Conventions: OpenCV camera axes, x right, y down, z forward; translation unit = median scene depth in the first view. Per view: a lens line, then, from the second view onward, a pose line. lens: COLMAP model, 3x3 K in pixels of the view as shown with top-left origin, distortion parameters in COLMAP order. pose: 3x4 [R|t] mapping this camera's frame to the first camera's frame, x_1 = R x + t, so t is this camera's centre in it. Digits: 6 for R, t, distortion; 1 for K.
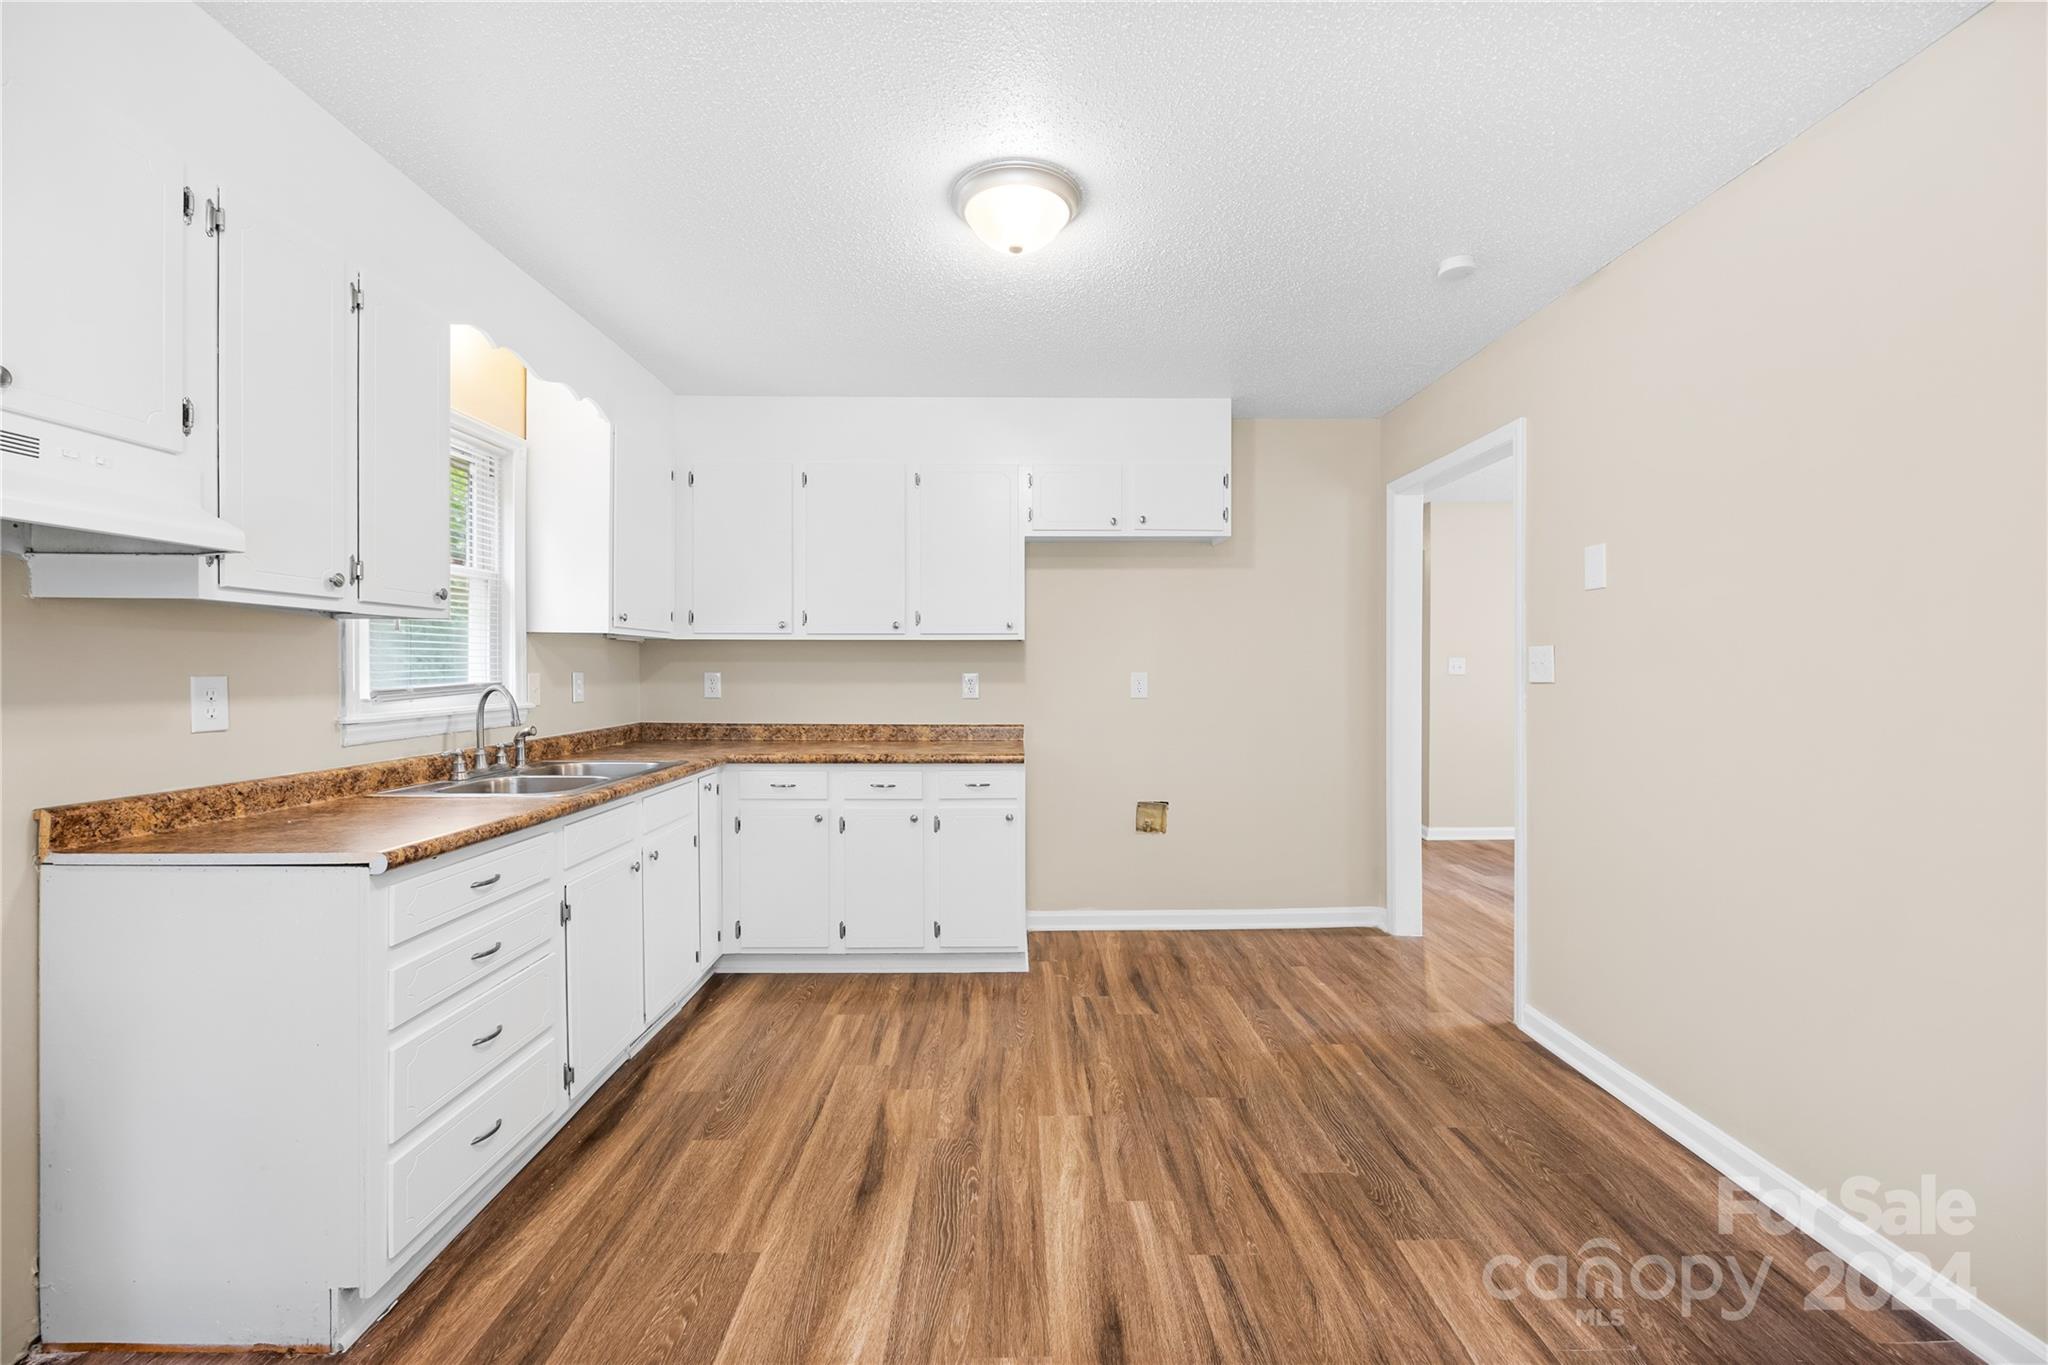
lens RADIAL K [[820.2, 0, 1031.6], [0, 820.2, 670.8], [0, 0, 1]] dist [-0.008516, 0.000526]
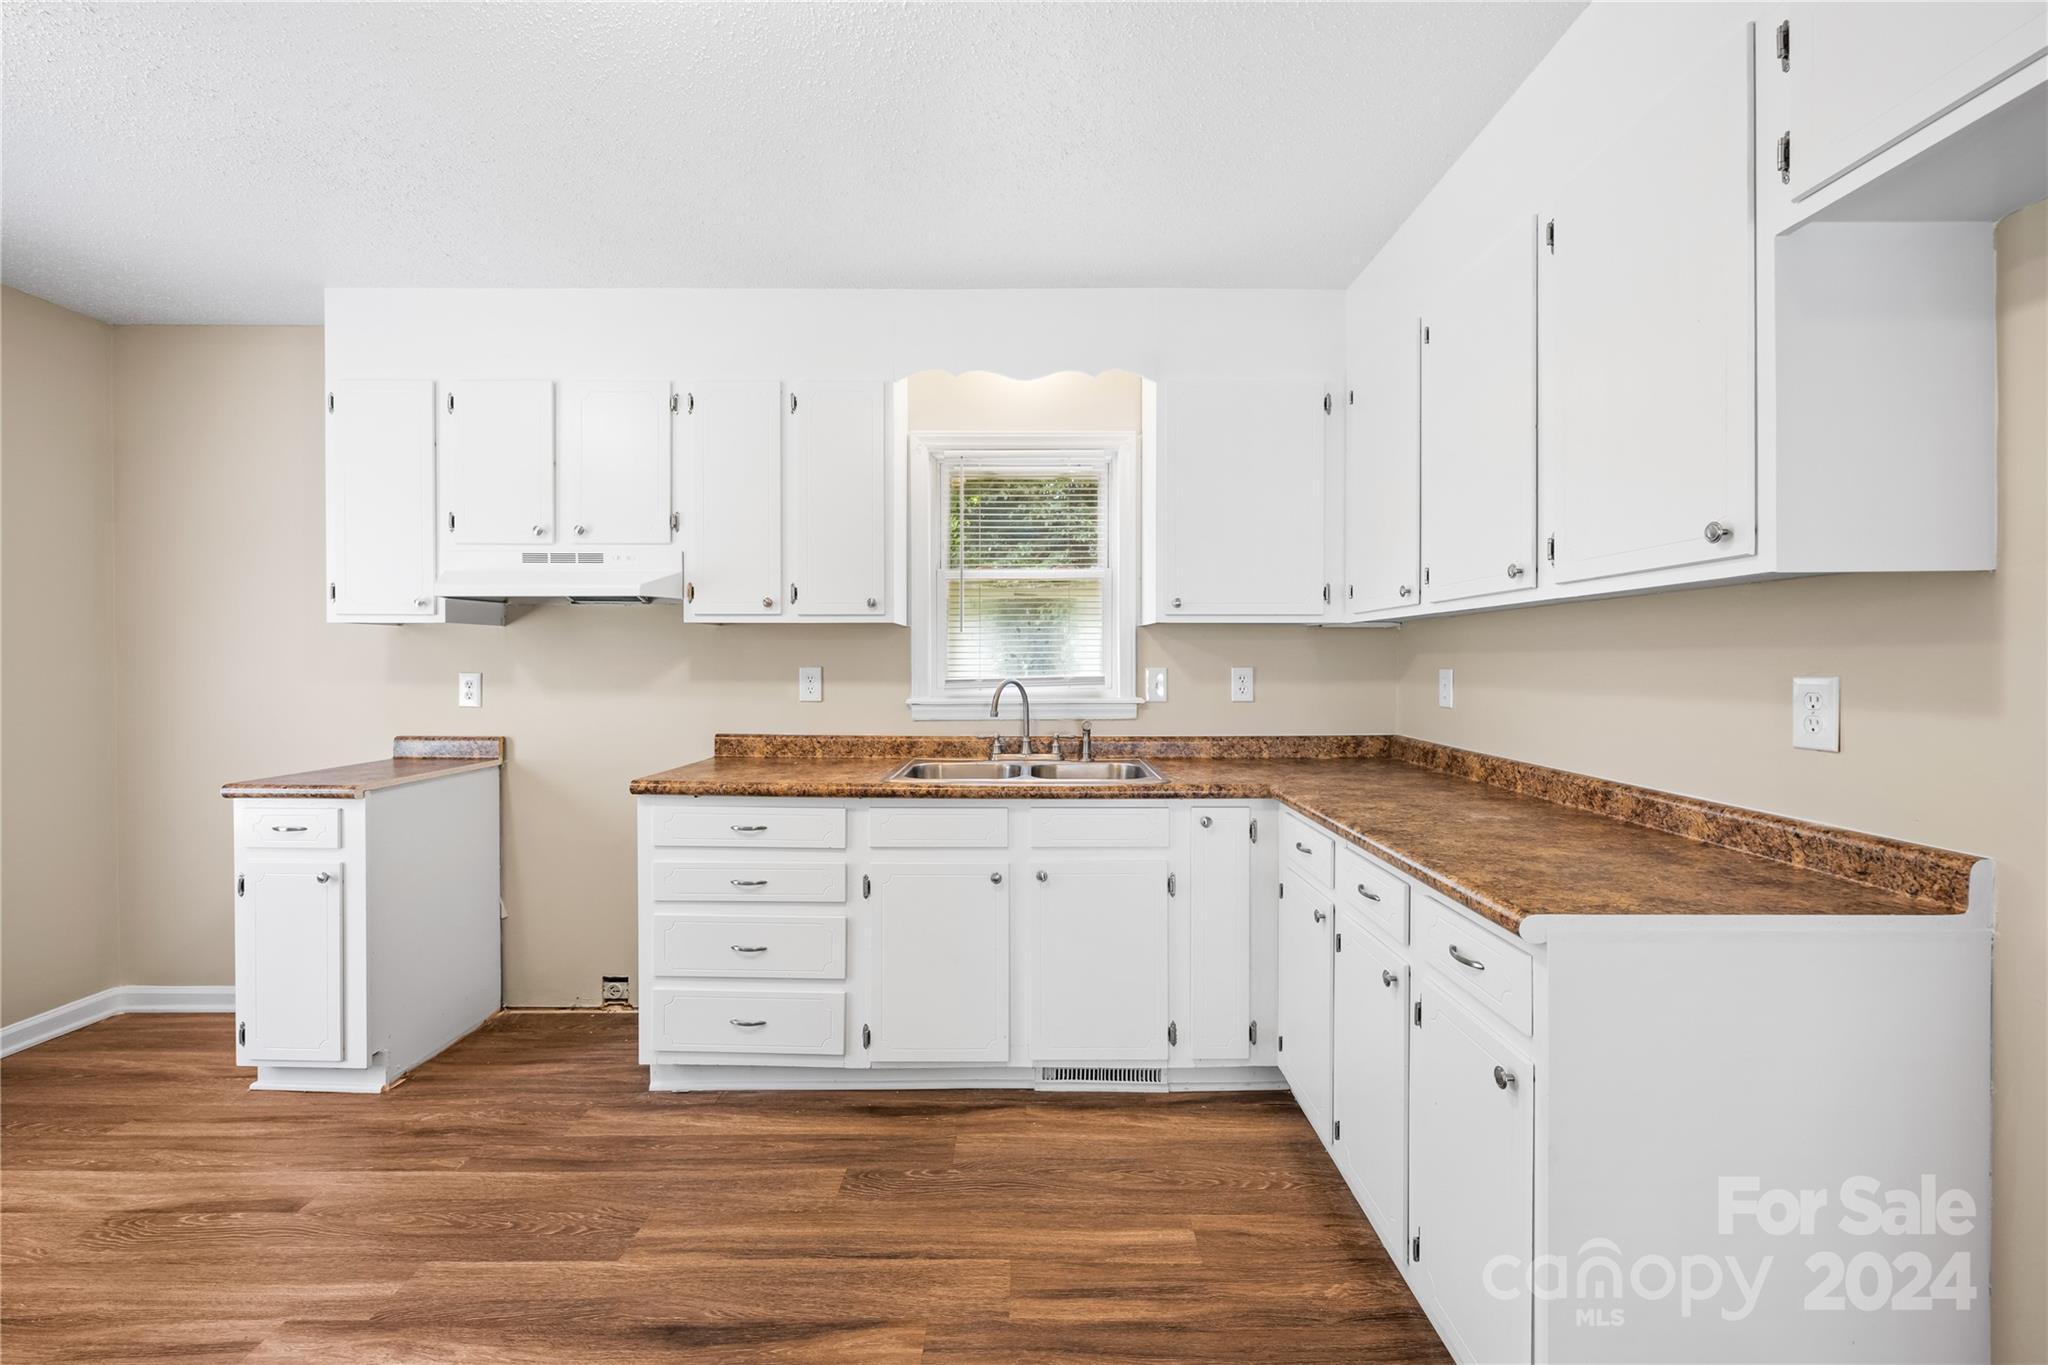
lens RADIAL K [[820.2, 0, 1034.0], [0, 820.2, 669.2], [0, 0, 1]] dist [-0.008516, 0.000526]
pose [[-0.016477, 0.005509, -0.999849, 0.502797], [-0.005601, 0.999969, 0.005602, -0.000650], [0.999849, 0.005692, -0.016446, 1.209279]]
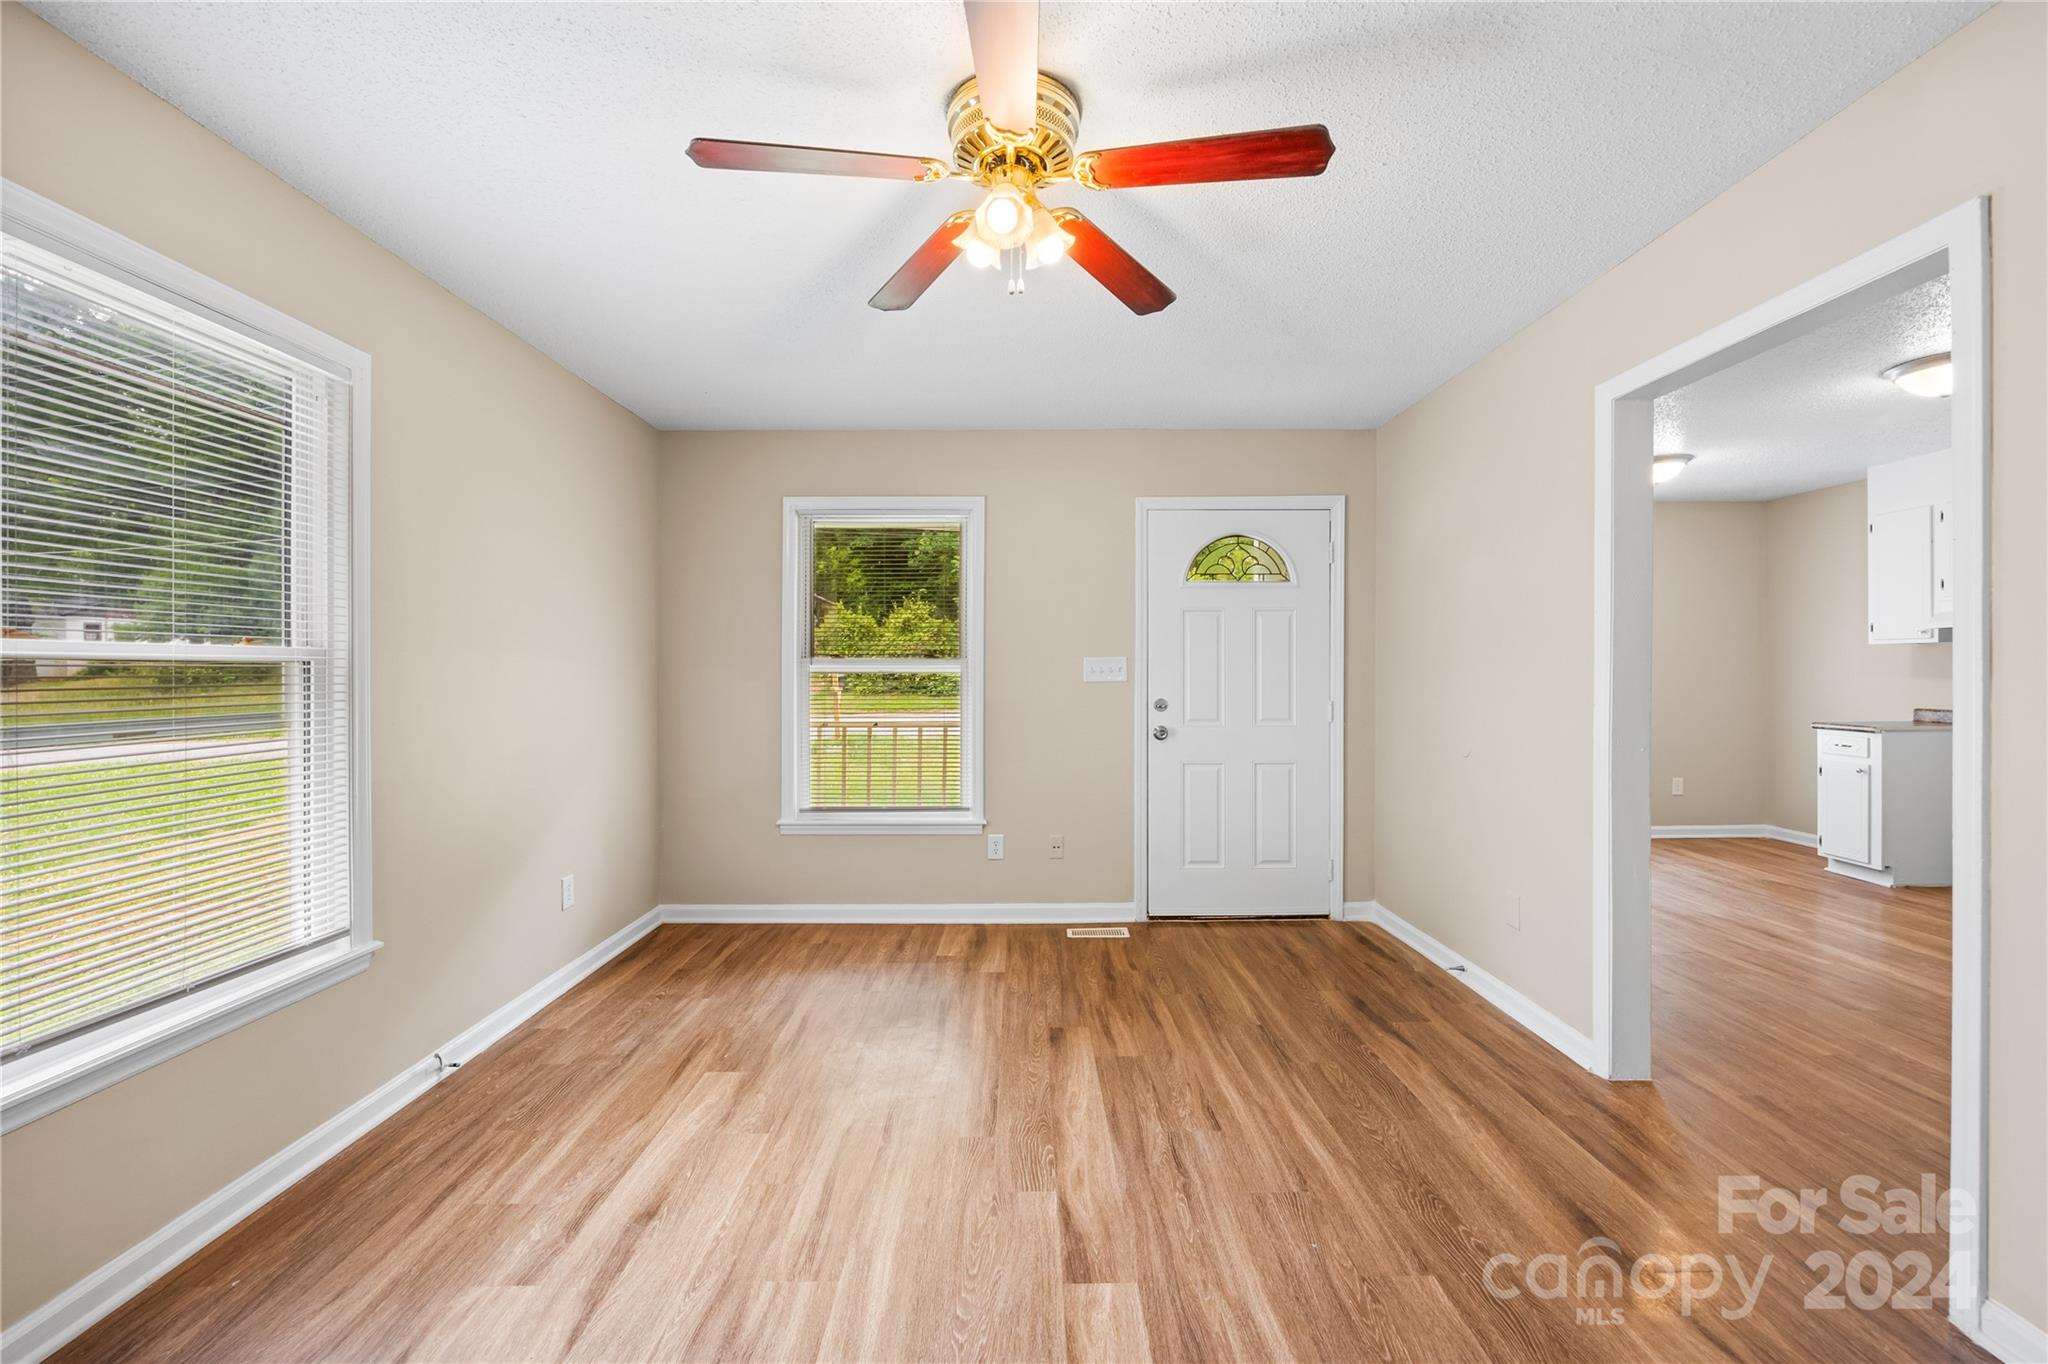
lens RADIAL K [[820.2, 0, 1024.8], [0, 820.2, 665.6], [0, 0, 1]] dist [-0.008516, 0.000526]
pose [[-0.999749, 0.004068, 0.022043, 1.538755], [0.004166, 0.999982, 0.004411, -0.015772], [-0.022024, 0.004502, -0.999747, 2.374766]]
